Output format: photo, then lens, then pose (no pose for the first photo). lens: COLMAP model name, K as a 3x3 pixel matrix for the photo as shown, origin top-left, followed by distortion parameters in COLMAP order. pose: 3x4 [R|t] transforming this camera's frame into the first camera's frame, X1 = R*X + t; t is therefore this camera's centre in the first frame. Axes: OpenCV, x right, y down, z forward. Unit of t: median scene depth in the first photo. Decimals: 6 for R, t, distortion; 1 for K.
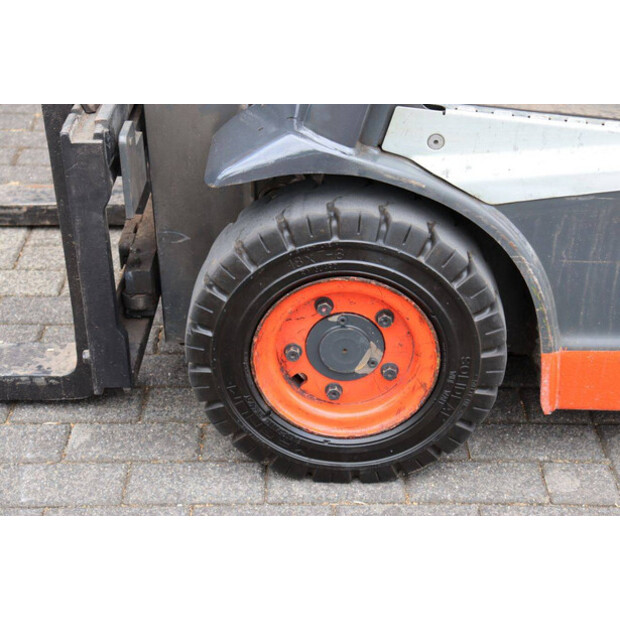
lens RADIAL K [[1229.0, 0, 310.0], [0, 1229.0, 310.0], [0, 0, 1]] dist [0.267860, 0.186335]
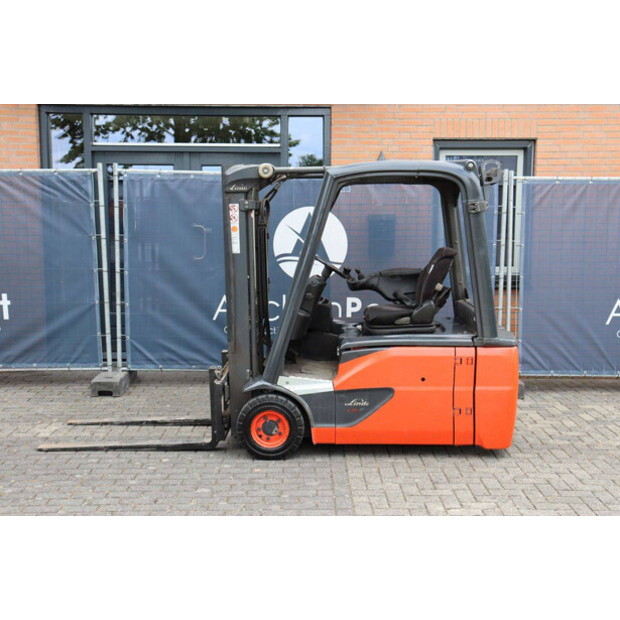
lens RADIAL K [[766.8, 0, 310.0], [0, 766.8, 310.0], [0, 0, 1]] dist [0.022175, 0.017484]
pose [[0.999938, -0.007638, 0.008133, 0.143289], [0.010159, 0.924649, -0.380686, 0.655630], [-0.004612, 0.380745, 0.924669, -1.689089]]
